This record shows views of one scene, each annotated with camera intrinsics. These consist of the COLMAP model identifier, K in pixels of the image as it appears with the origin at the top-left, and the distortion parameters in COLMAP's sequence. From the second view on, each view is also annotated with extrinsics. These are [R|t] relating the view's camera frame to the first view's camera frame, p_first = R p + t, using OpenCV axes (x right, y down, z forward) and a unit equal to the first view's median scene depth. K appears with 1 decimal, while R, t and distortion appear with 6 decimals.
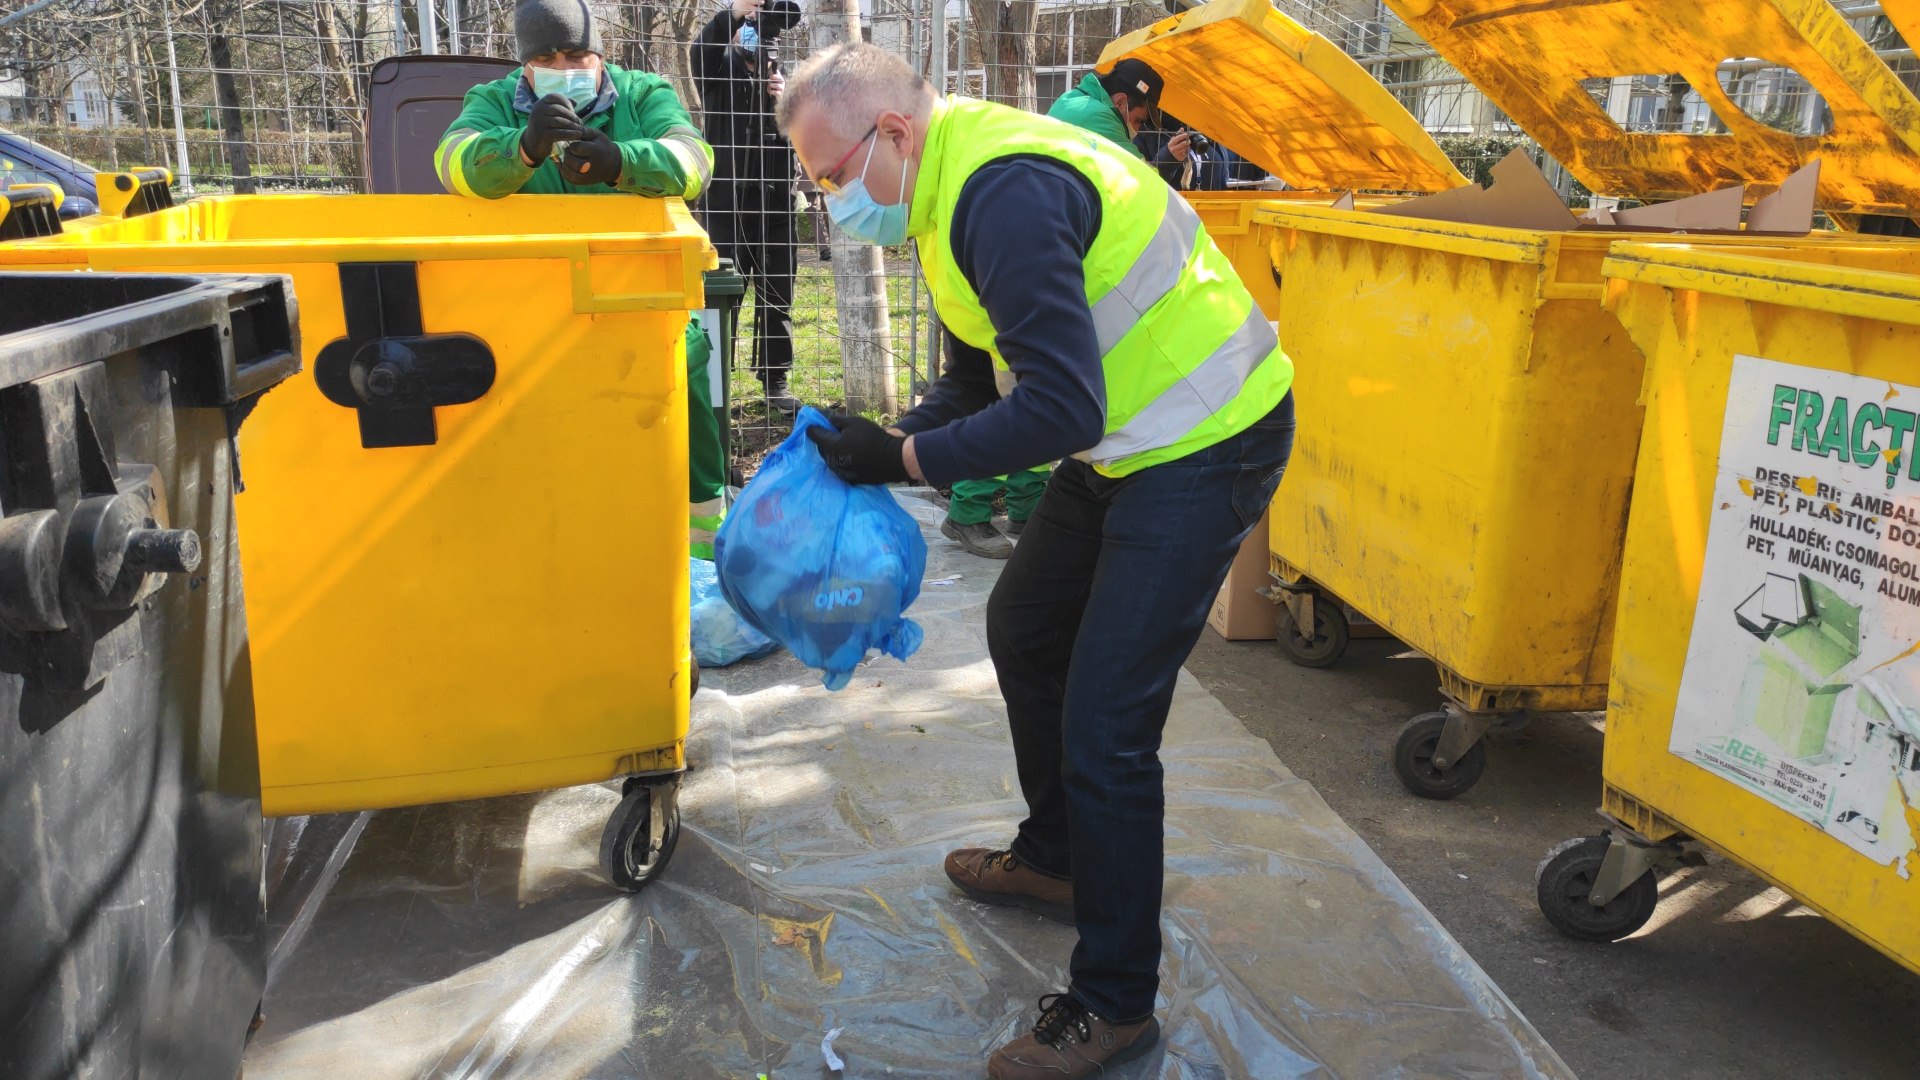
lens RADIAL K [[1412.5, 0, 960.0], [0, 1412.5, 540.0], [0, 0, 1]] dist [0.062553, -0.064496]
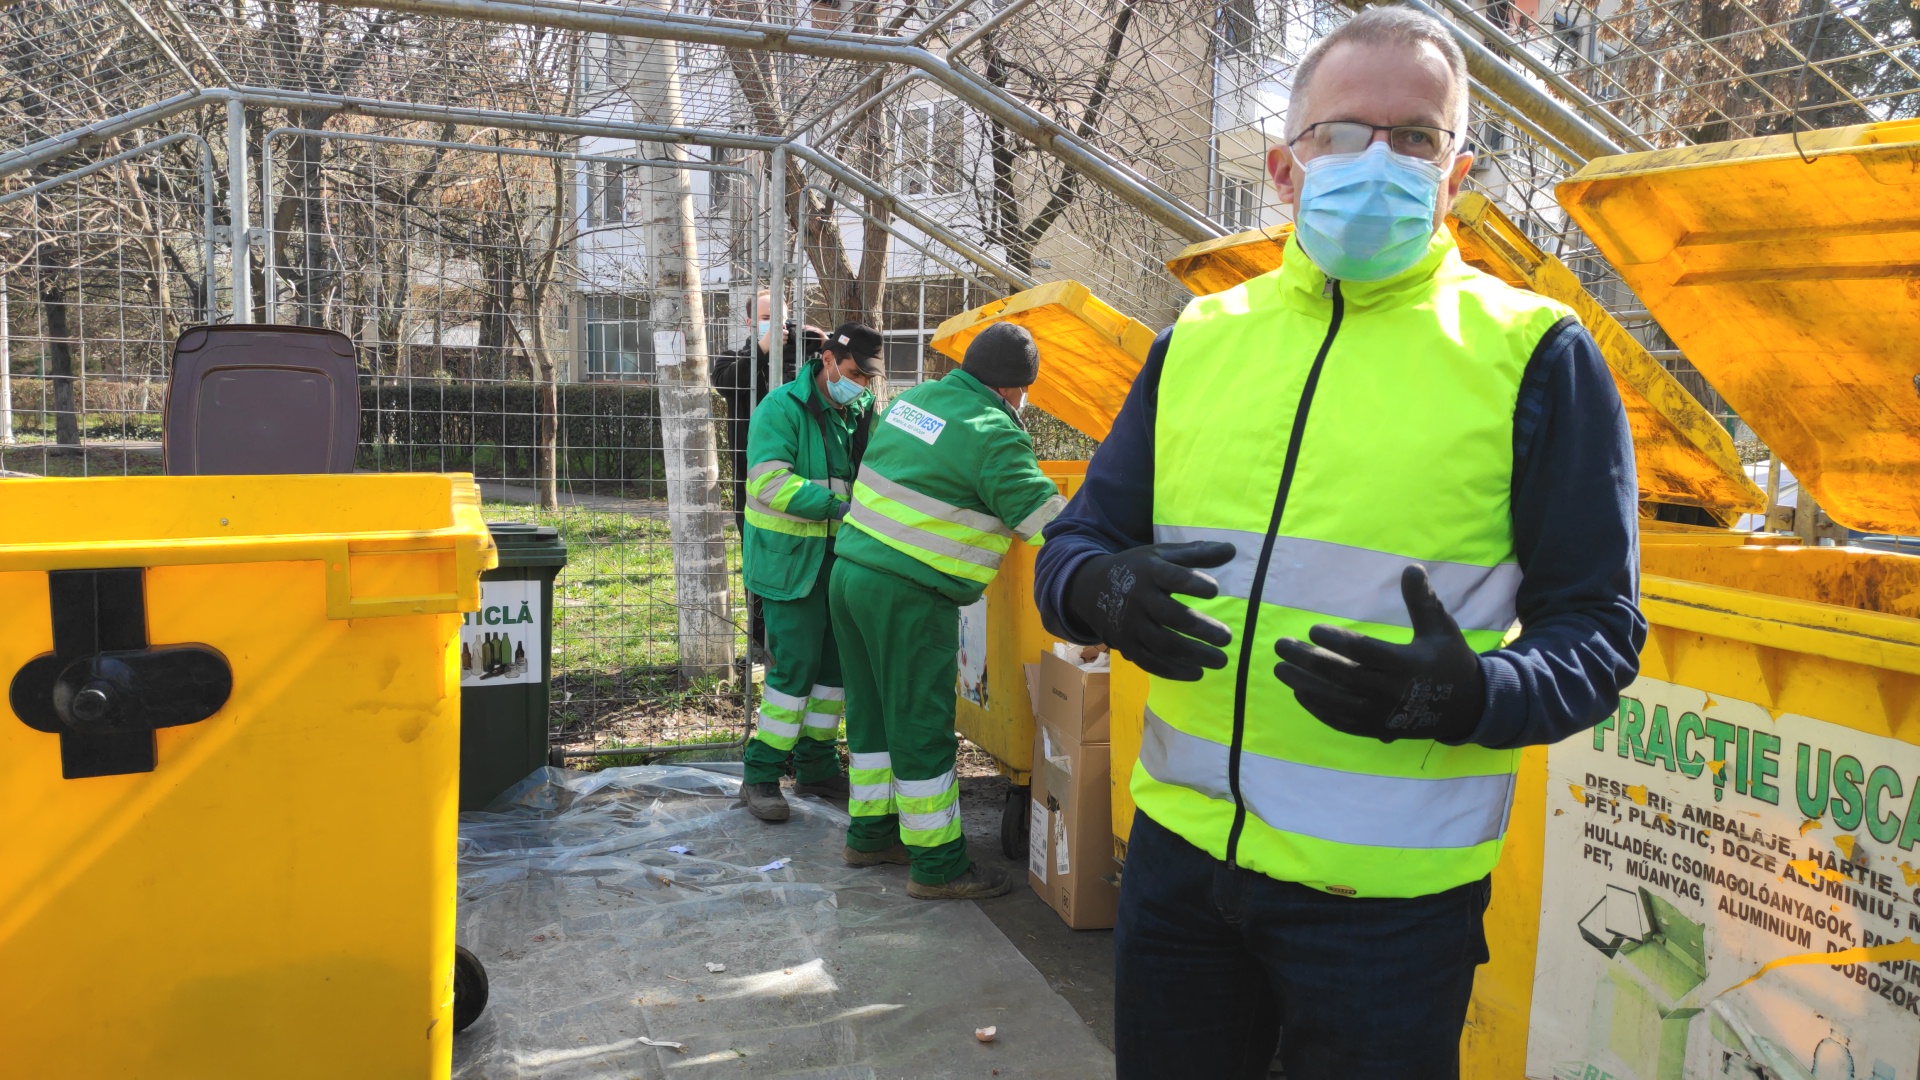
lens RADIAL K [[1419.1, 0, 960.0], [0, 1419.1, 540.0], [0, 0, 1]] dist [0.074862, -0.095216]
pose [[0.994906, -0.000427, 0.100804, 0.033360], [0.017942, 0.984774, -0.172911, -0.042307], [-0.099195, 0.173839, 0.979765, 0.055395]]
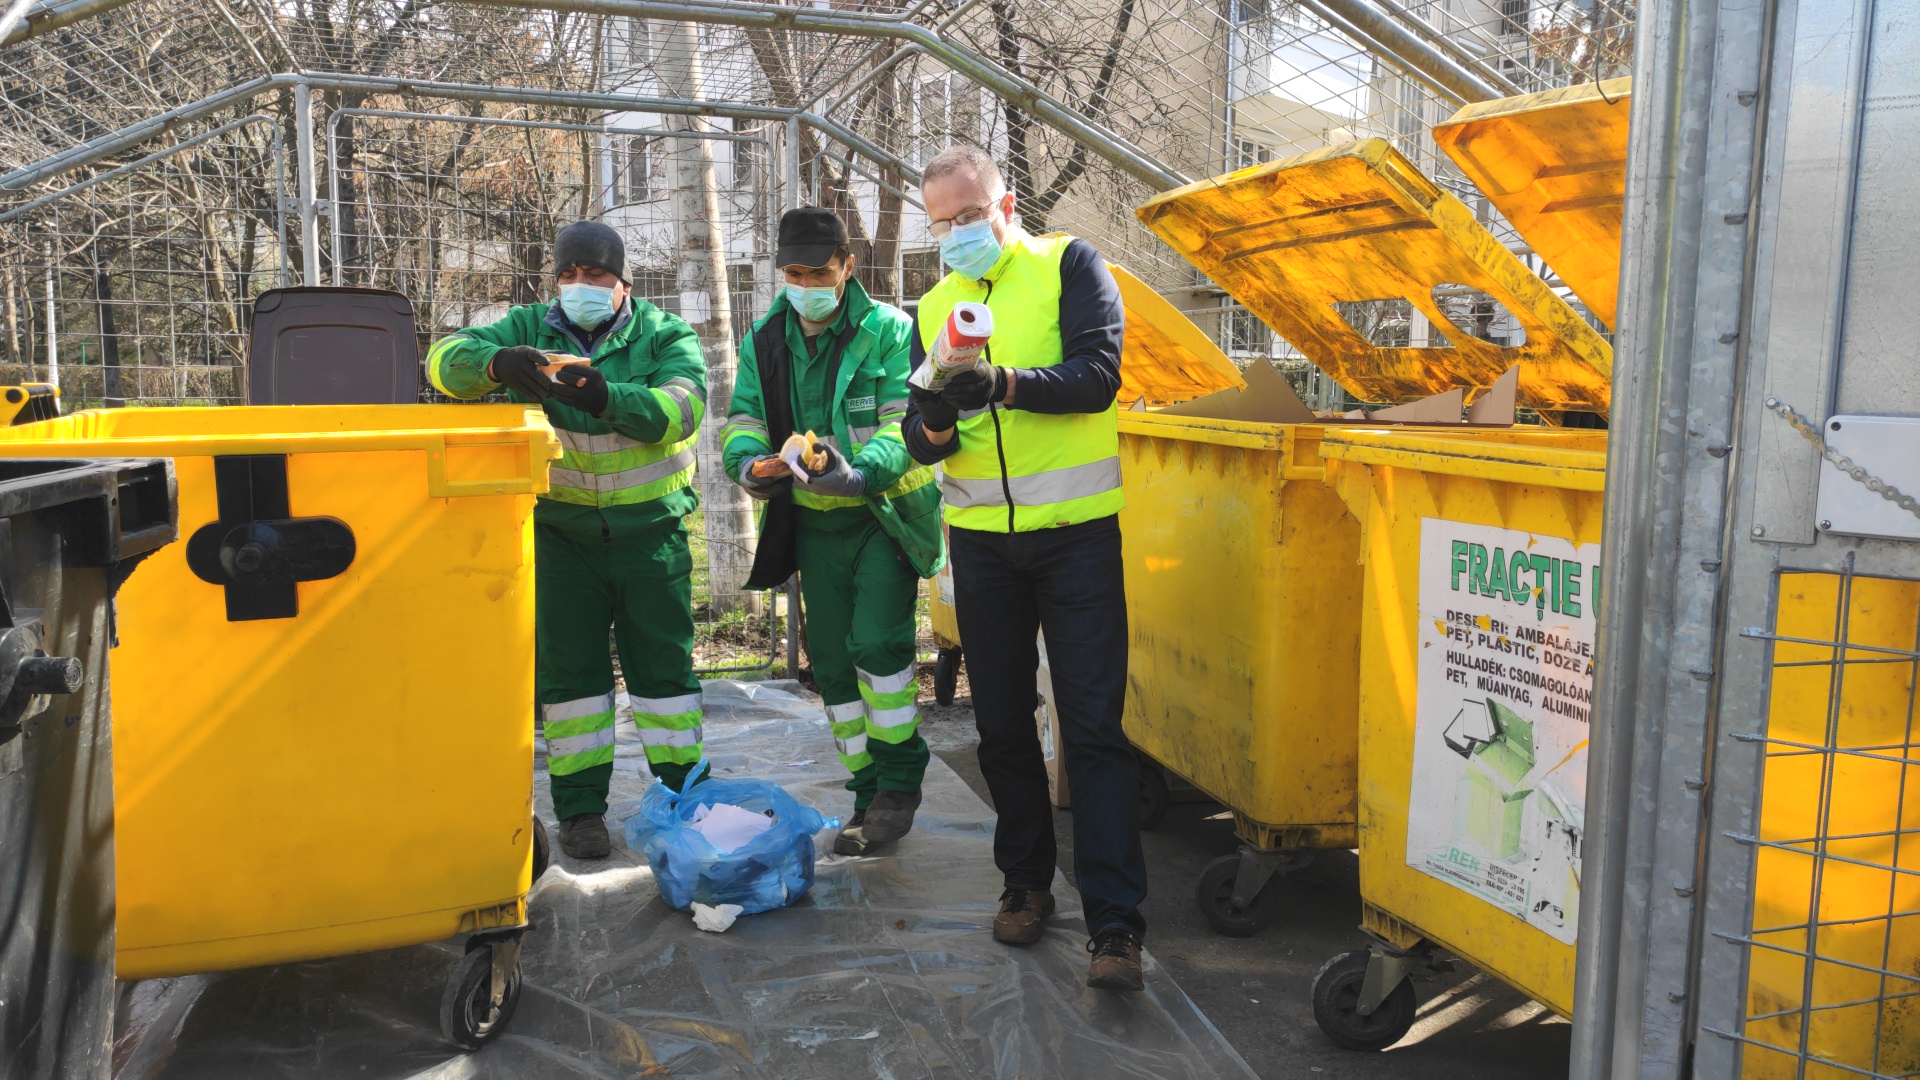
lens RADIAL K [[1397.8, 0, 951.0], [0, 1397.8, 528.5], [0, 0, 1]] dist [0.067947, -0.073824]
pose [[0.996865, -0.016169, 0.077454, 0.051773], [0.028329, 0.986940, -0.158576, 0.051939], [-0.073878, 0.160273, 0.984304, -0.123203]]
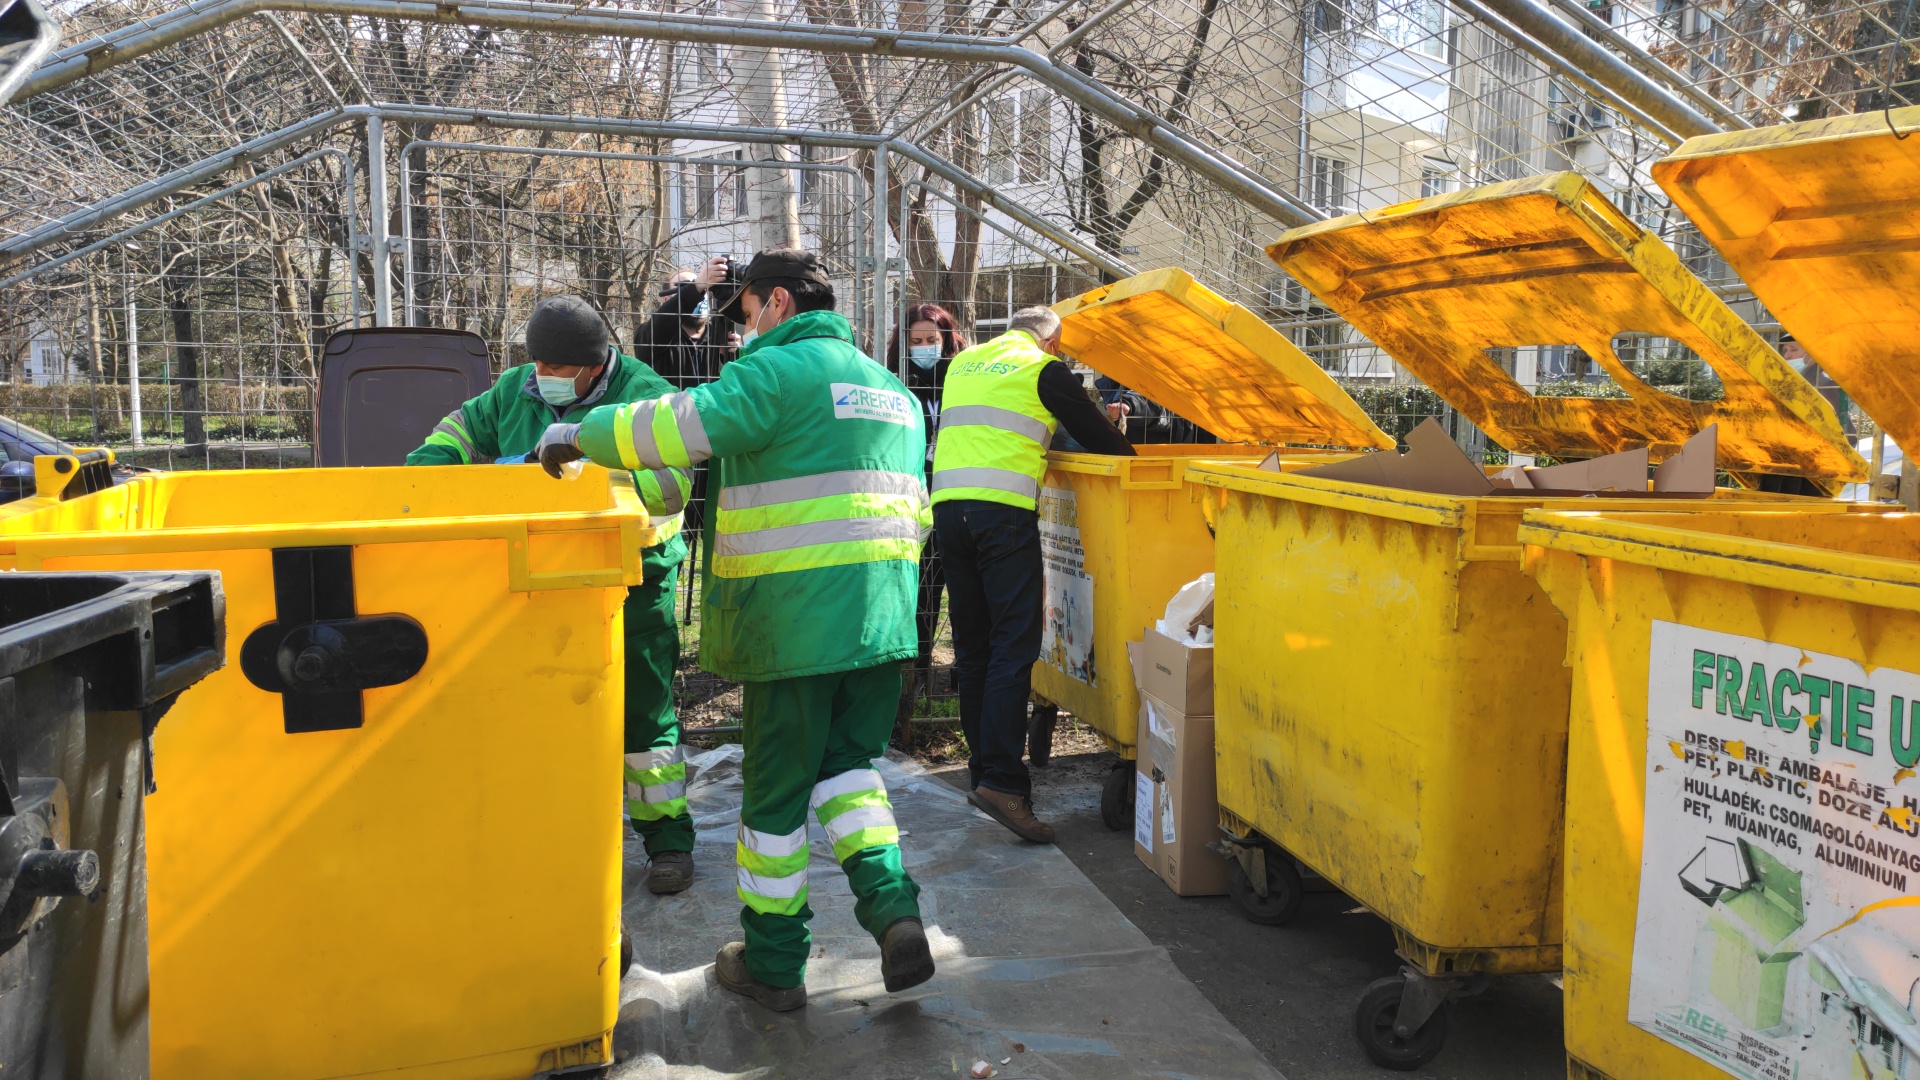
lens RADIAL K [[1412.5, 0, 960.0], [0, 1412.5, 540.0], [0, 0, 1]] dist [0.062553, -0.064496]
pose [[0.999240, -0.012630, 0.036885, 0.007699], [0.018587, 0.985965, -0.165911, -0.023202], [-0.034272, 0.166471, 0.985451, -0.002329]]
